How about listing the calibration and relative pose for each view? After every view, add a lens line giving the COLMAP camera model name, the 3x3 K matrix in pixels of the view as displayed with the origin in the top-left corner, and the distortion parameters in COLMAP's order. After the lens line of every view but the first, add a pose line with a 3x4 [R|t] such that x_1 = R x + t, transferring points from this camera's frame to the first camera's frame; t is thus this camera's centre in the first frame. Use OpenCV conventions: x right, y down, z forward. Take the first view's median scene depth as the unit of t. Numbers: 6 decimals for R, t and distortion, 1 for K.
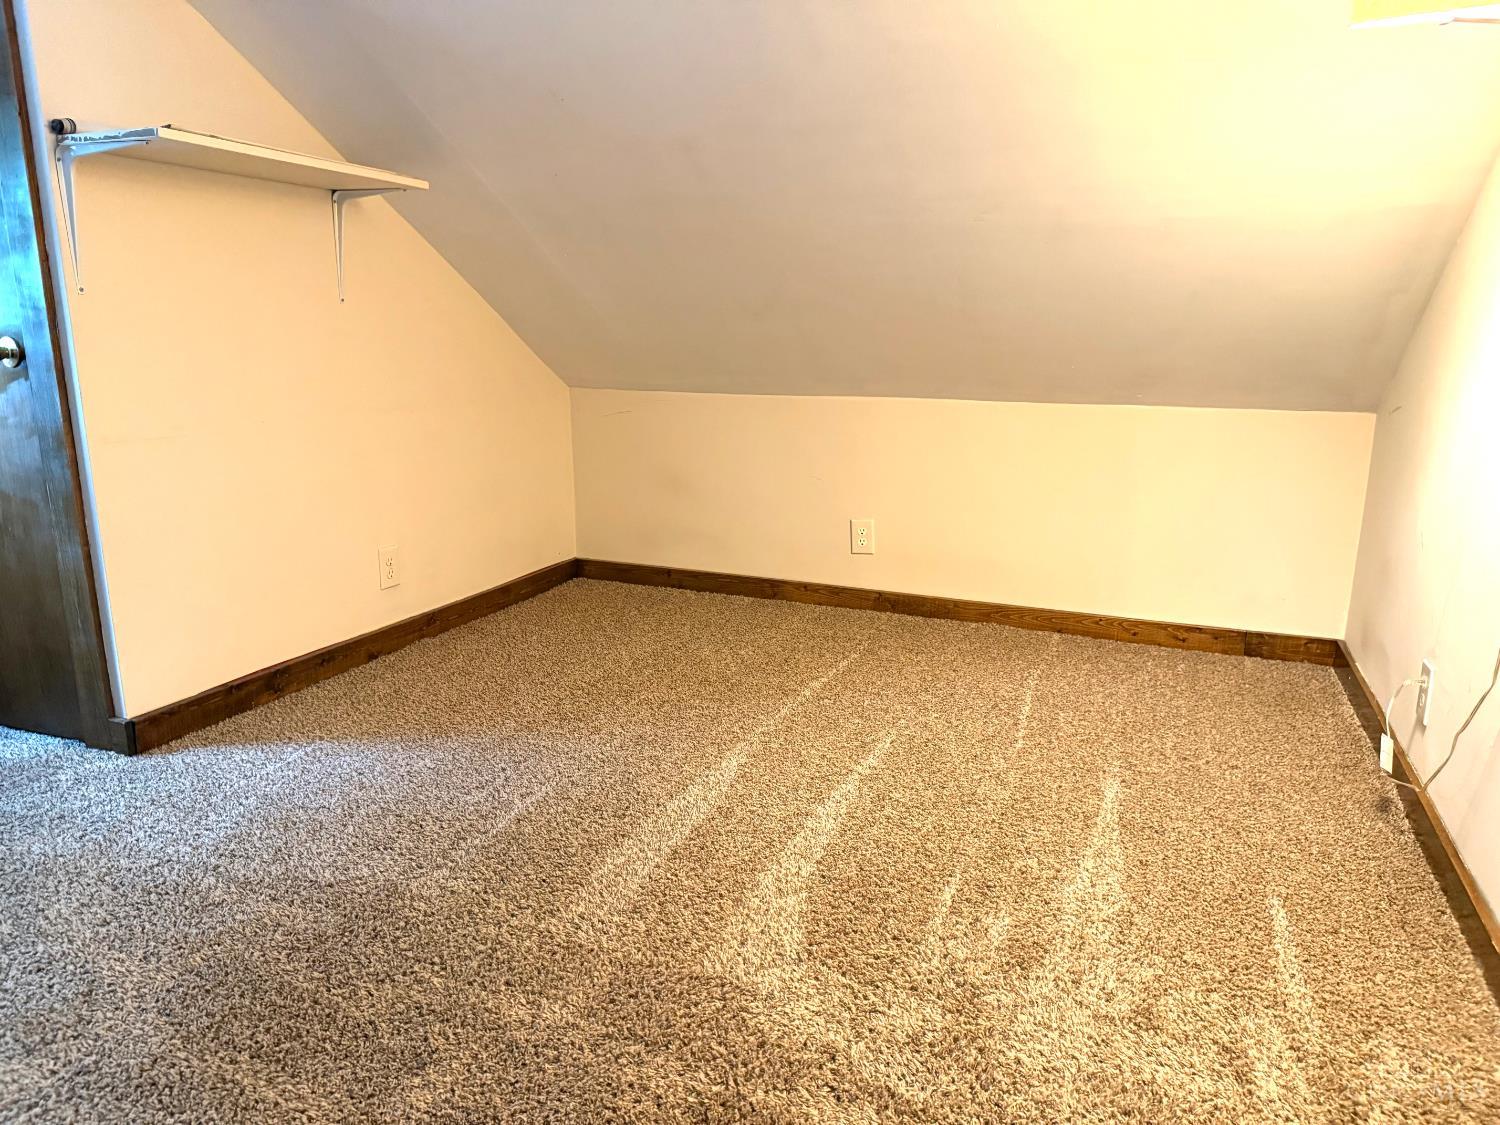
lens RADIAL K [[1066.7, 0, 750.0], [0, 1066.7, 562.5], [0, 0, 1]] dist [0.027816, -0.036798]
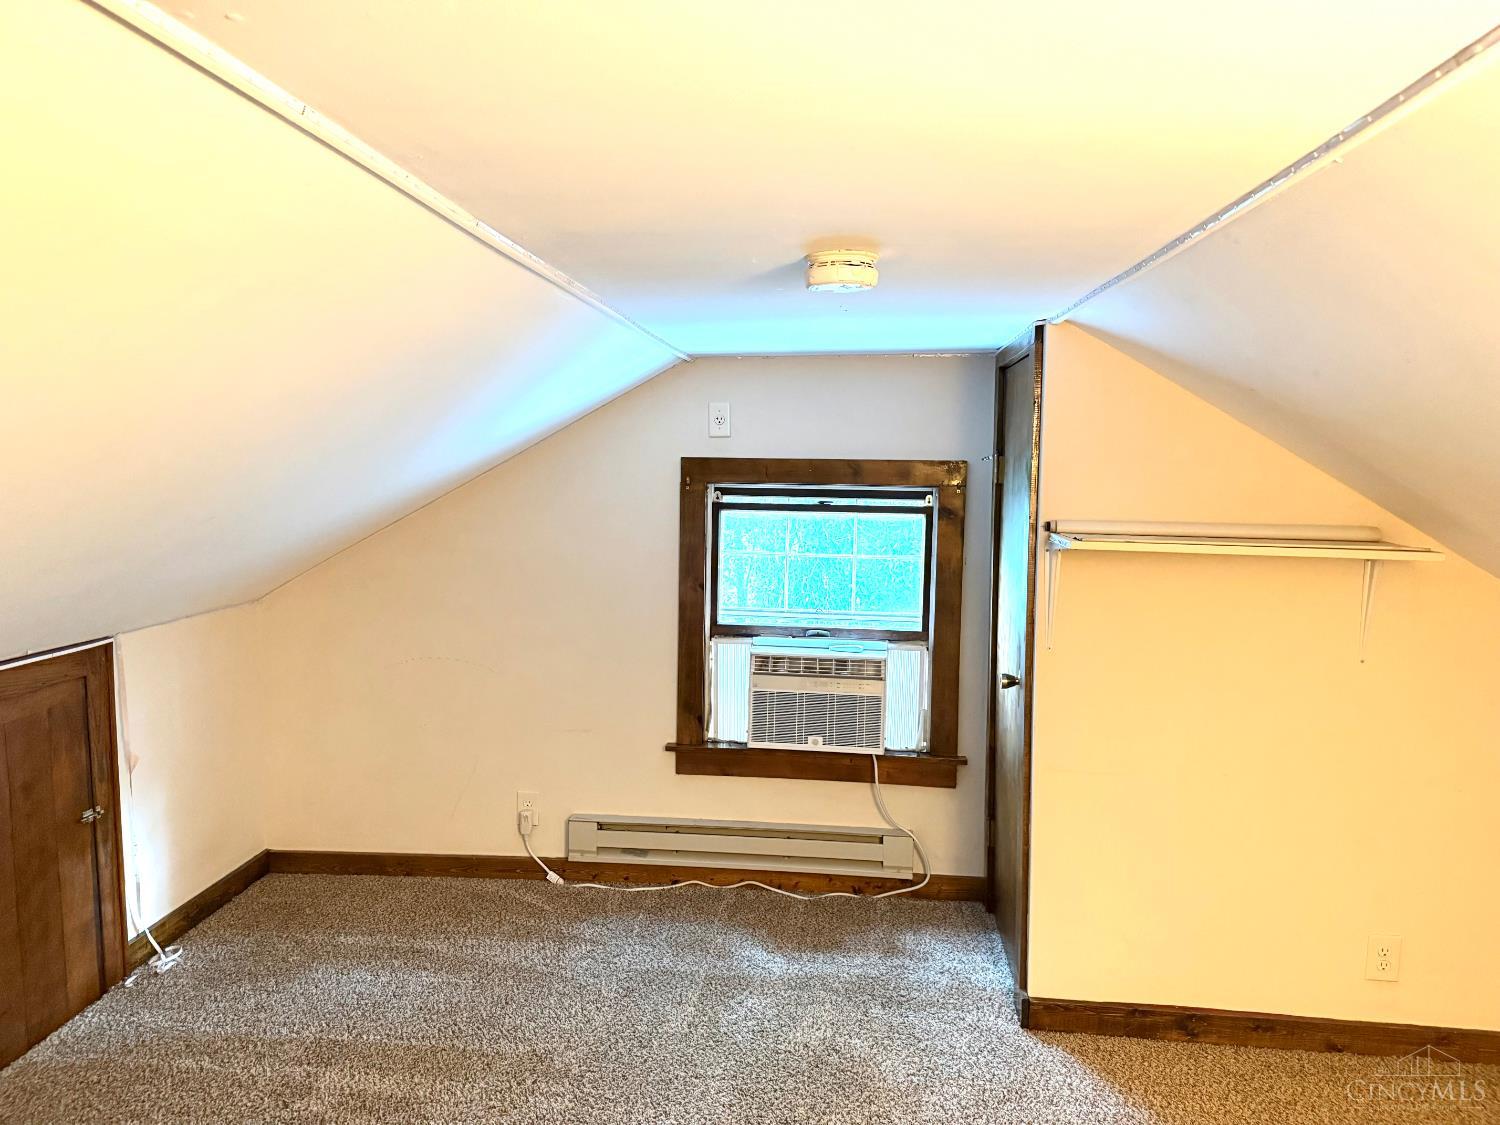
lens RADIAL K [[1066.7, 0, 750.0], [0, 1066.7, 562.5], [0, 0, 1]] dist [0.027816, -0.036798]
pose [[0.279219, 0.092921, -0.955721, 0.409927], [-0.228713, 0.973097, 0.027791, -0.276537], [0.932591, 0.210826, 0.292960, 0.264572]]
